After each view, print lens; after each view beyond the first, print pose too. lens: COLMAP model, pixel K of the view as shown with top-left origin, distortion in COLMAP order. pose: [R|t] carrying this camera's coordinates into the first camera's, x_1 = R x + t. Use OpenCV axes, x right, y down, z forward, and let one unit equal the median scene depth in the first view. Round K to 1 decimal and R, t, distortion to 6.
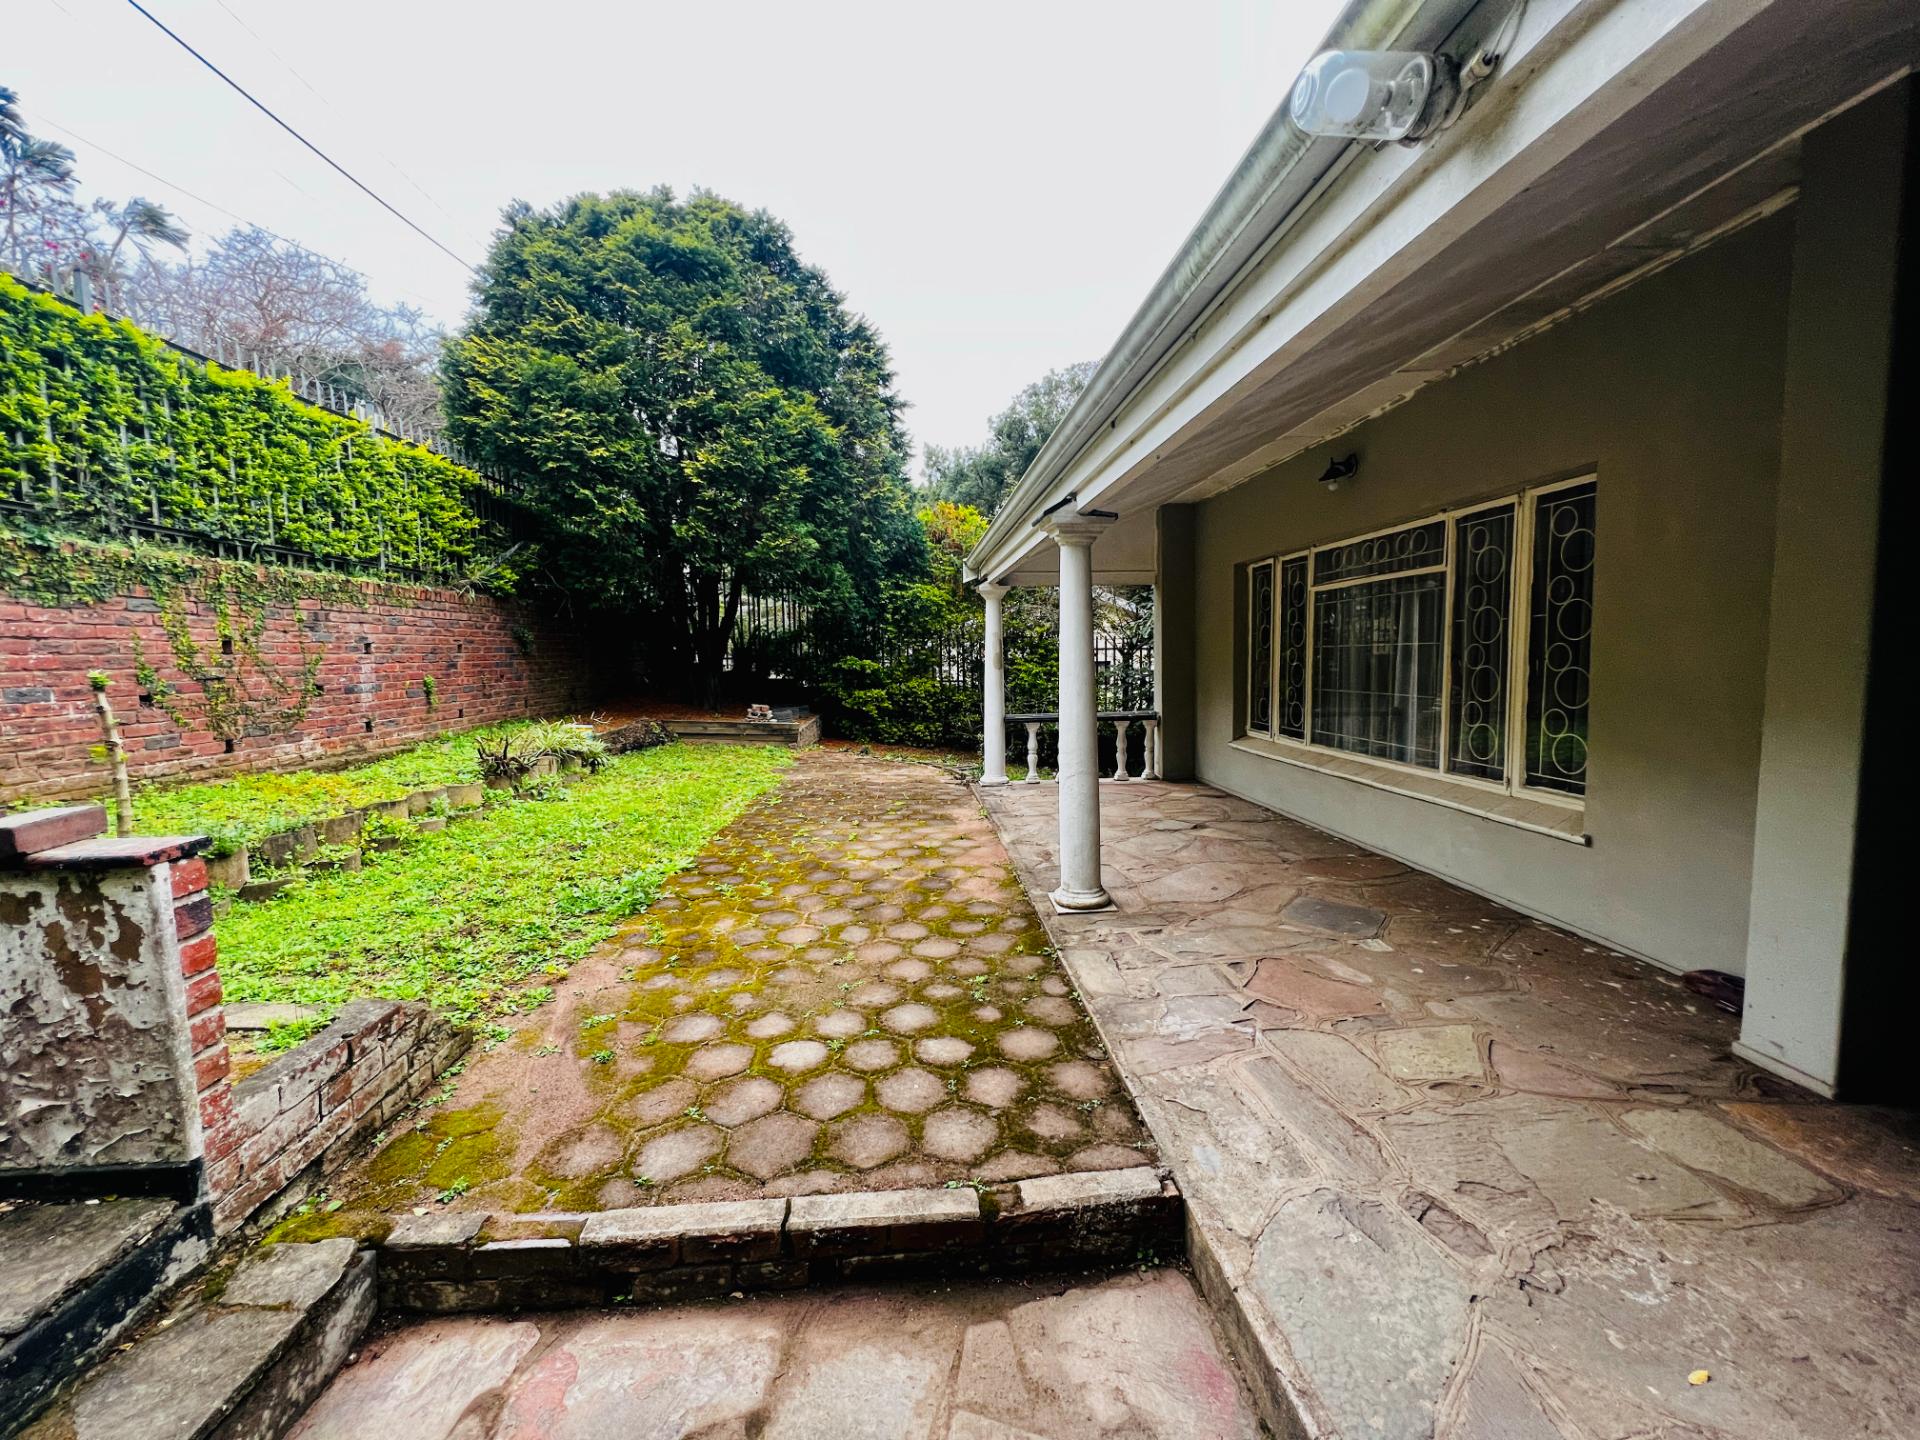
lens RADIAL K [[766.7, 0, 960.9], [0, 766.7, 724.0], [0, 0, 1]] dist [-0.003695, 0.000877]
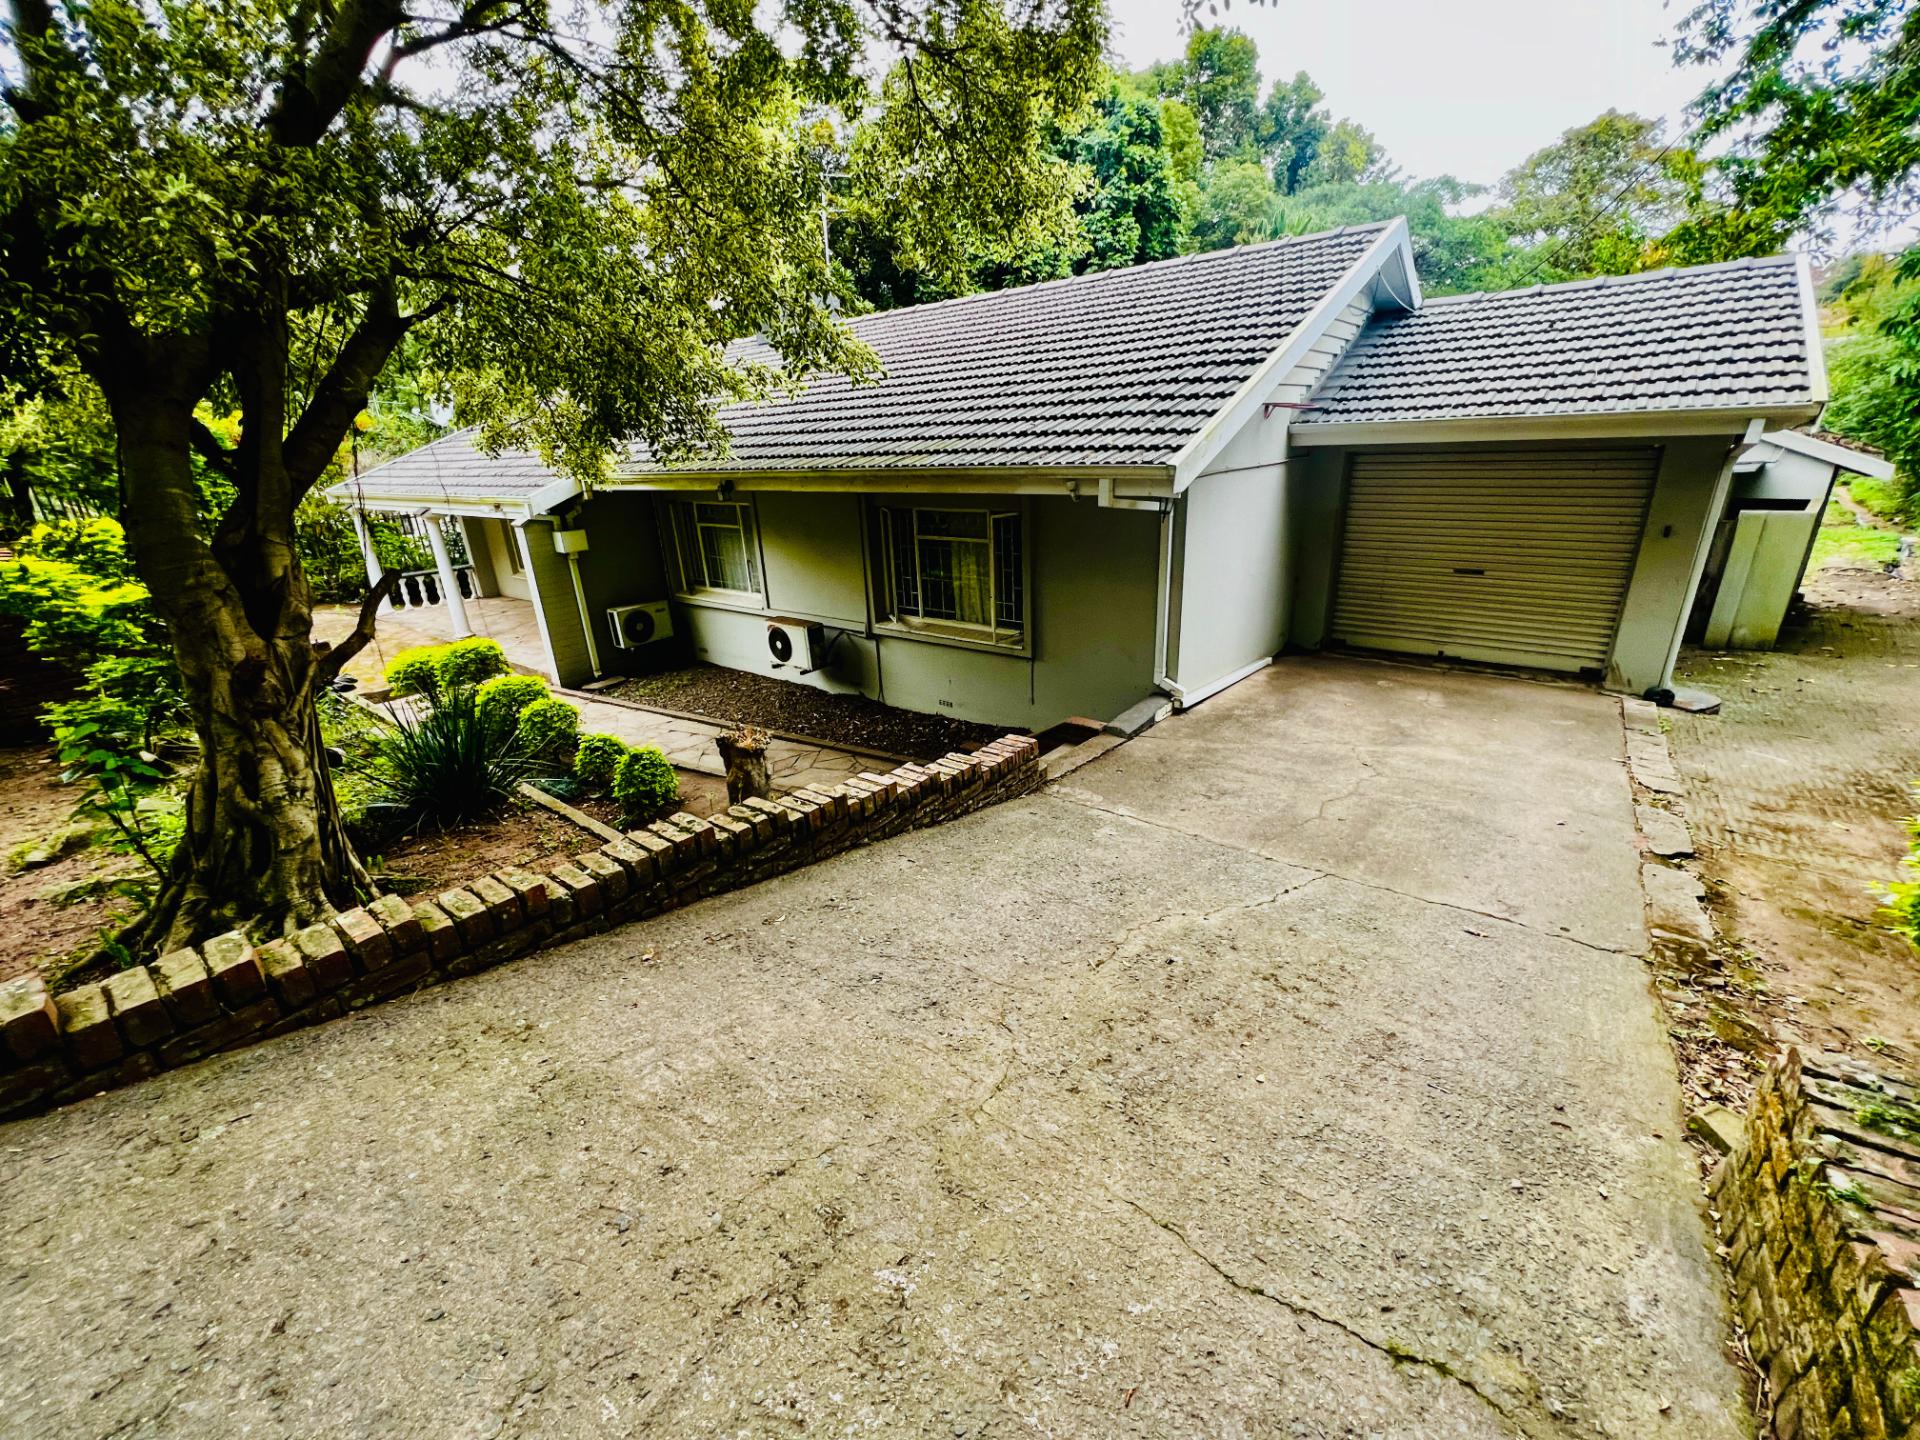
lens RADIAL K [[766.7, 0, 958.3], [0, 766.7, 718.1], [0, 0, 1]] dist [-0.003695, 0.000877]
pose [[0.681989, -0.270968, 0.679314, -0.280666], [0.101057, 0.954838, 0.279414, -0.049777], [-0.724347, -0.121908, 0.678572, -1.082344]]
